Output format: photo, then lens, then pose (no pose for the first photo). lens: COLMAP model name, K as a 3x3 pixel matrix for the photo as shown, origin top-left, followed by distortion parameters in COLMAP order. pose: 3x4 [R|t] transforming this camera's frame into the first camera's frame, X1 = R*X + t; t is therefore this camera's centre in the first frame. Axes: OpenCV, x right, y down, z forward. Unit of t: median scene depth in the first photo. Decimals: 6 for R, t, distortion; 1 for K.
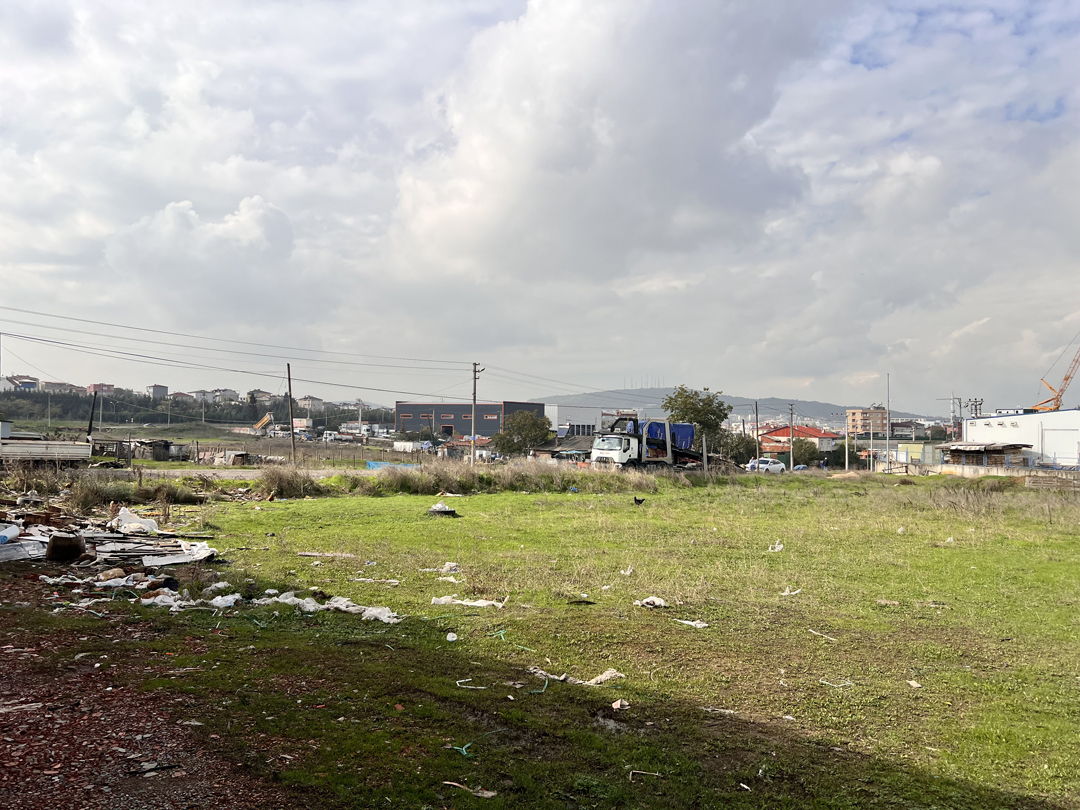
lens RADIAL K [[810.3, 0, 530.4], [0, 810.3, 389.3], [0, 0, 1]] dist [0.057764, -0.071930]
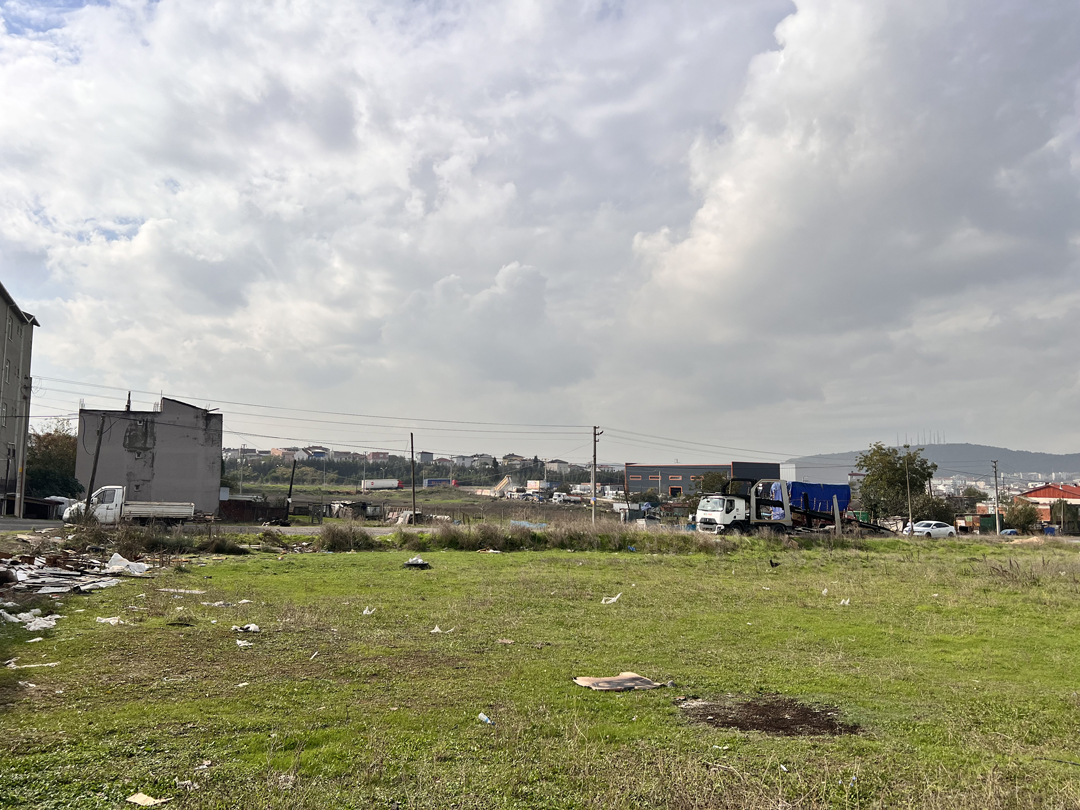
lens RADIAL K [[810.3, 0, 547.4], [0, 810.3, 399.9], [0, 0, 1]] dist [0.057764, -0.071930]
pose [[0.956314, -0.037804, -0.289886, 0.132616], [0.019657, 0.997675, -0.065262, 0.000231], [0.291679, 0.056713, 0.954834, -0.011919]]
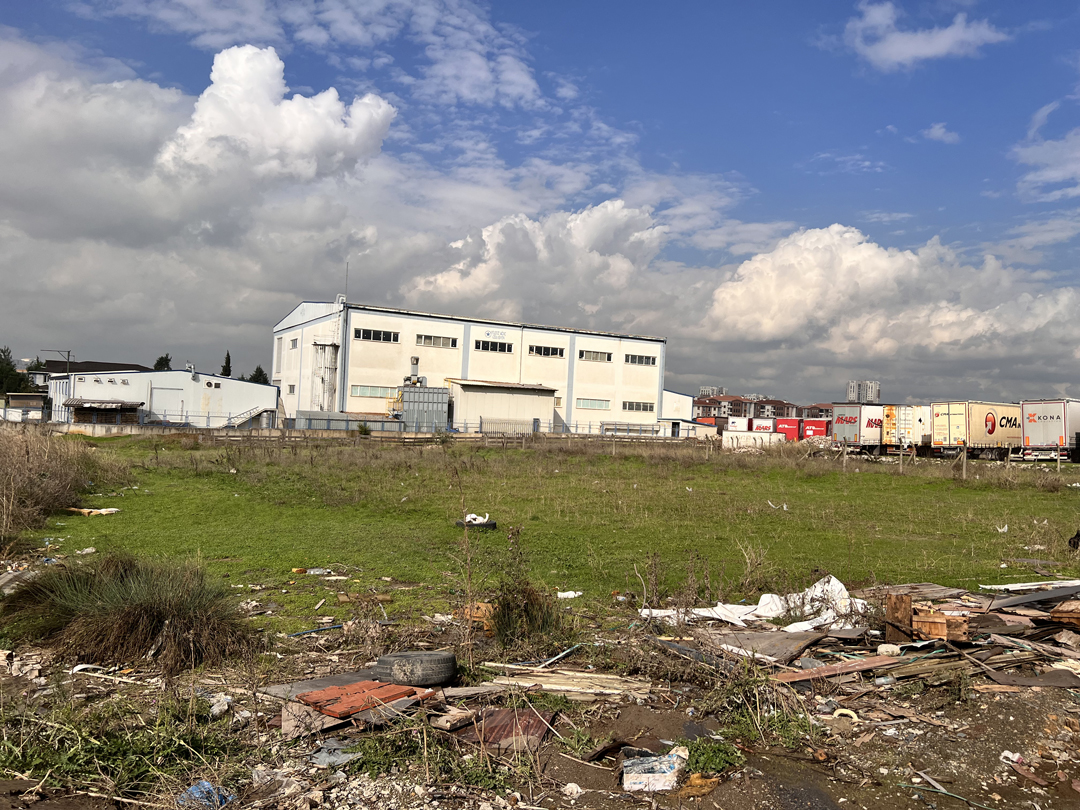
lens RADIAL K [[810.3, 0, 543.6], [0, 810.3, 402.3], [0, 0, 1]] dist [0.057764, -0.071930]
pose [[0.231654, 0.008214, 0.972763, -0.257344], [-0.085031, 0.996308, 0.011837, 0.012203], [-0.969075, -0.085457, 0.231498, 0.274010]]
